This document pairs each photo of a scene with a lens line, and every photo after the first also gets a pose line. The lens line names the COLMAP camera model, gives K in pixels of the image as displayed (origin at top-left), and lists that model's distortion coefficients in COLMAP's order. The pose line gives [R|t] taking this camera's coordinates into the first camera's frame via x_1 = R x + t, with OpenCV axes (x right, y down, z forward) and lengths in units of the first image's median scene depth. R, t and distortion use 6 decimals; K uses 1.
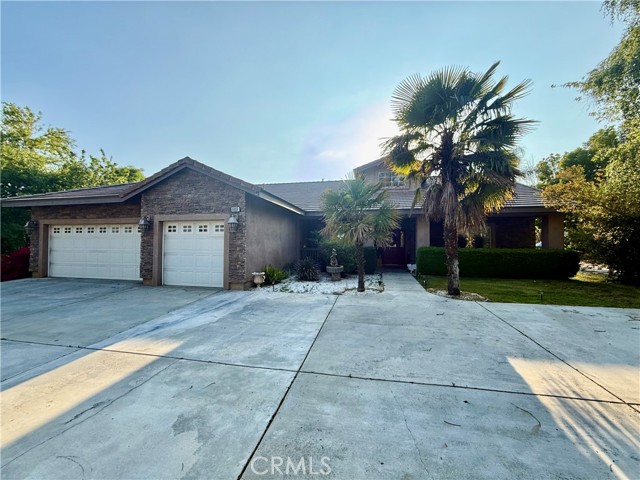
lens RADIAL K [[254.5, 0, 320.0], [0, 254.5, 240.0], [0, 0, 1]] dist [-0.002374, -0.000120]
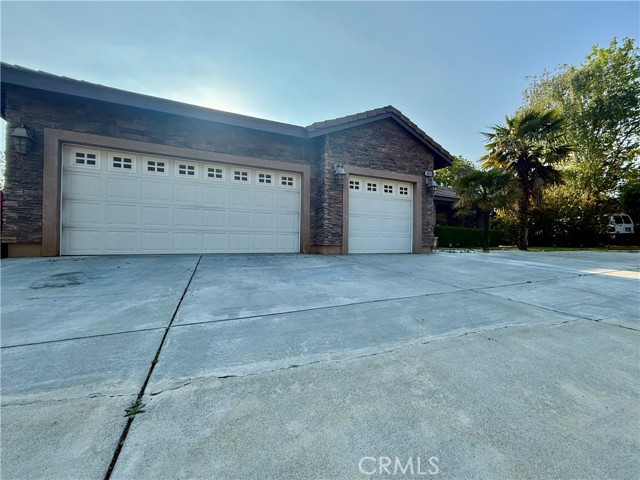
lens RADIAL K [[278.4, 0, 328.1], [0, 278.4, 234.8], [0, 0, 1]] dist [-0.000289, 0.000288]
pose [[0.768981, 0.008126, 0.639221, -1.320806], [-0.024169, 0.999574, 0.016368, 0.112412], [-0.638815, -0.028036, 0.768849, 0.388821]]
